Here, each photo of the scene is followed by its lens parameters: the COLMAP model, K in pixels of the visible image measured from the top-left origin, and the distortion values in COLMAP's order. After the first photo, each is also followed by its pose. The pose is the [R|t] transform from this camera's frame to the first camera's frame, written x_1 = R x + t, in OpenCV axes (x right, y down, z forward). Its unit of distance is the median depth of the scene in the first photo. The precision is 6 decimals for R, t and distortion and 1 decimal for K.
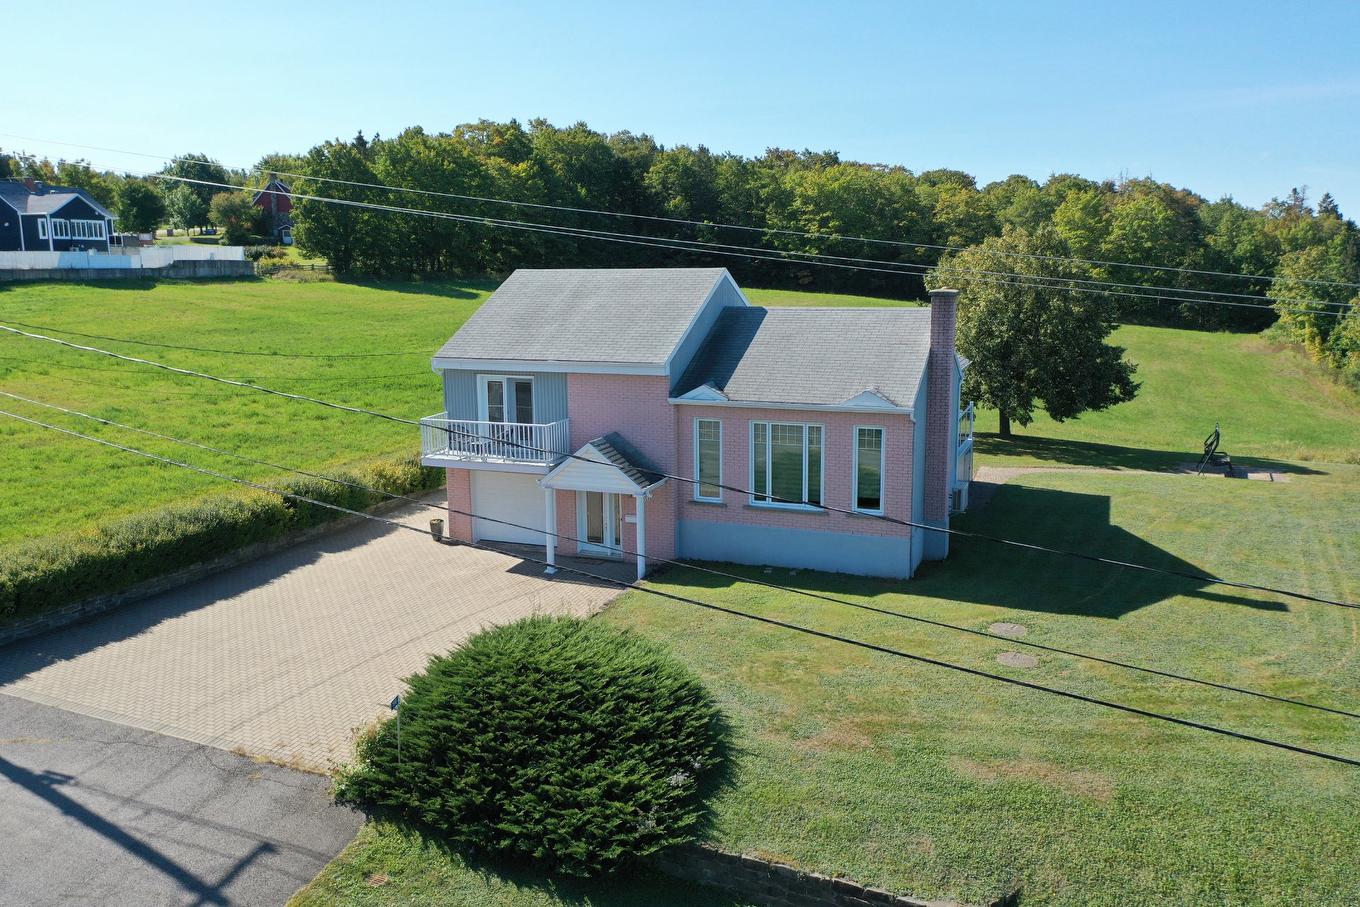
lens RADIAL K [[1082.7, 0, 678.3], [0, 1082.7, 435.7], [0, 0, 1]] dist [0.015544, 0.004562]
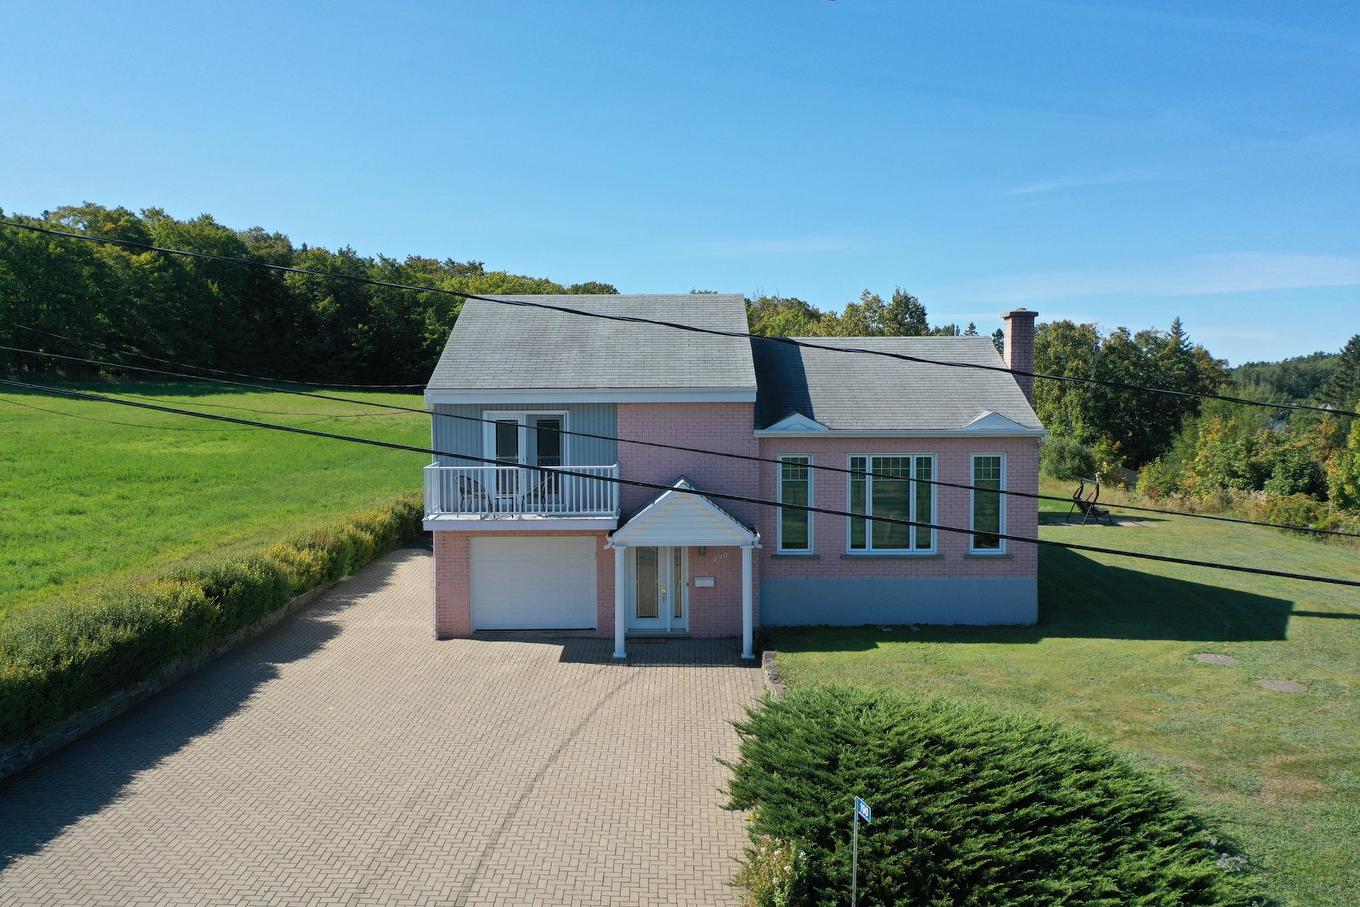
lens RADIAL K [[1082.7, 0, 678.3], [0, 1082.7, 435.7], [0, 0, 1]] dist [0.015544, 0.004562]
pose [[0.929241, -0.012838, 0.369251, -0.351986], [0.054898, 0.993100, -0.103626, 0.049972], [-0.365373, 0.116565, 0.923534, 0.242997]]
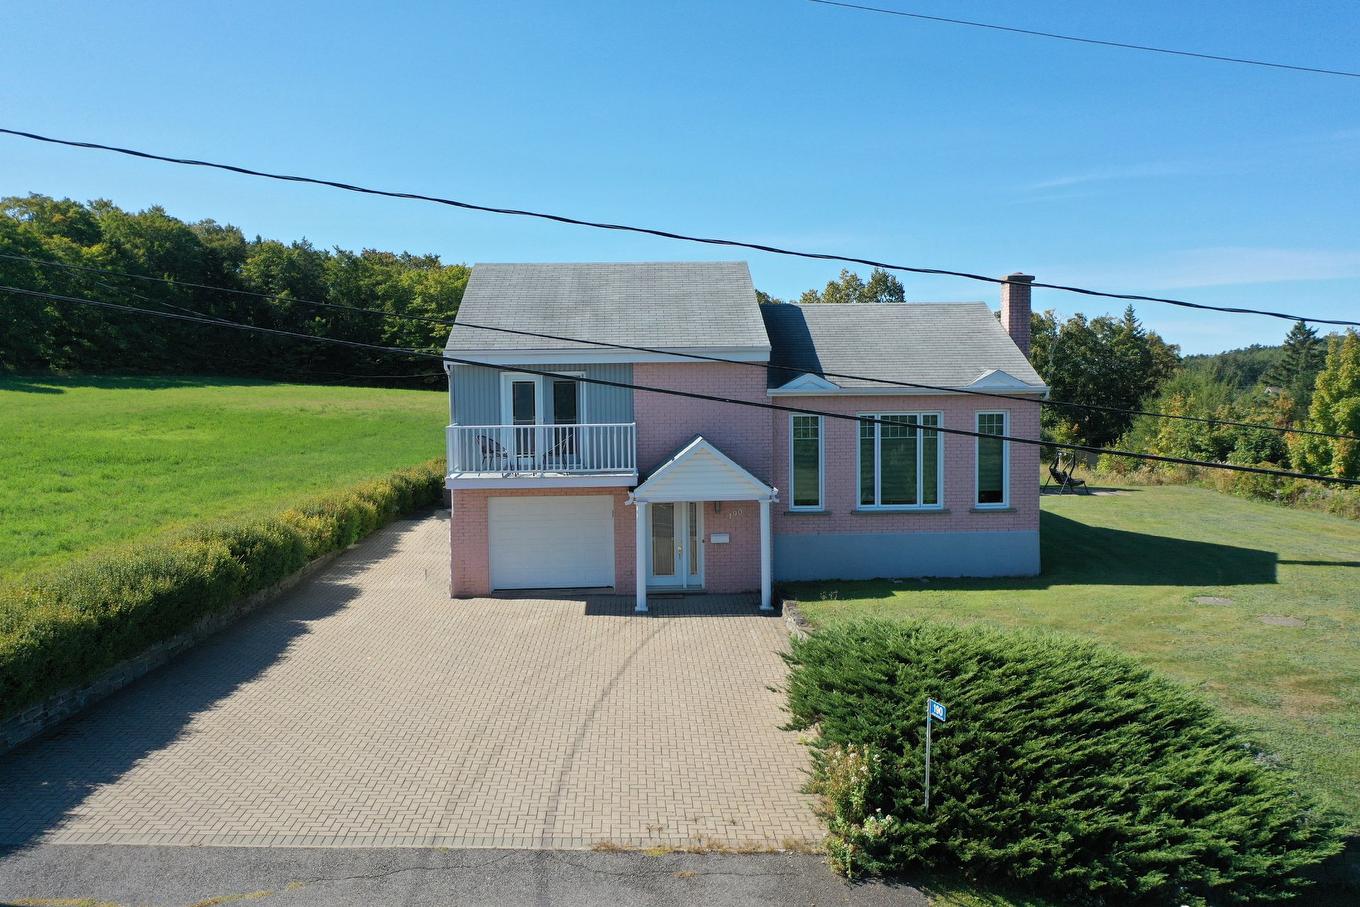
lens RADIAL K [[1082.7, 0, 678.3], [0, 1082.7, 435.7], [0, 0, 1]] dist [0.015544, 0.004562]
pose [[0.911780, -0.022686, 0.410051, -0.402025], [0.068836, 0.992789, -0.098136, 0.076417], [-0.404868, 0.117705, 0.906768, 0.249377]]
